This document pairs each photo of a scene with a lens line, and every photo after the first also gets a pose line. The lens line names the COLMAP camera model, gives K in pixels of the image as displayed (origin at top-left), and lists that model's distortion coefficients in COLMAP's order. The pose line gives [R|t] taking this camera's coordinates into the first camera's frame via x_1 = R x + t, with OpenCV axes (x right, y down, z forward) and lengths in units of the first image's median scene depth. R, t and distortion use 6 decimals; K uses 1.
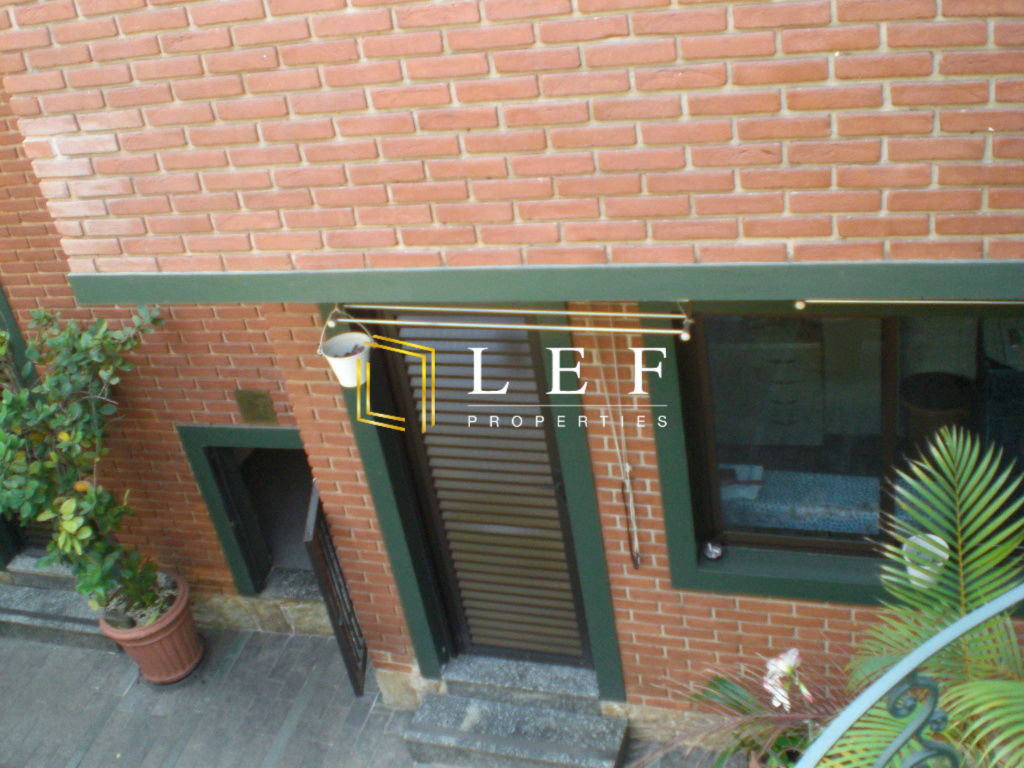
lens RADIAL K [[1150.0, 0, 519.5], [0, 1150.0, 378.6], [0, 0, 1]] dist [-0.143826, 0.000000]
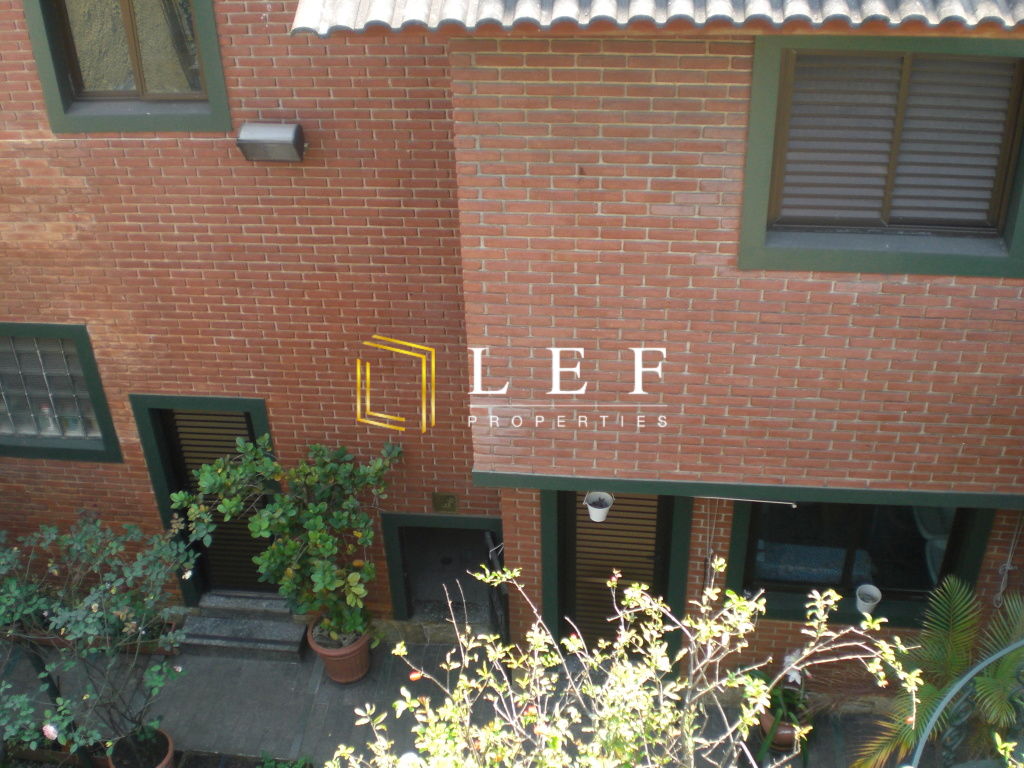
lens RADIAL K [[1150.0, 0, 508.4], [0, 1150.0, 386.8], [0, 0, 1]] dist [-0.143826, 0.000000]
pose [[0.978657, 0.008167, 0.205339, -0.596771], [-0.016578, 0.999091, 0.039273, -0.248102], [-0.204832, -0.041839, 0.977903, -0.668083]]
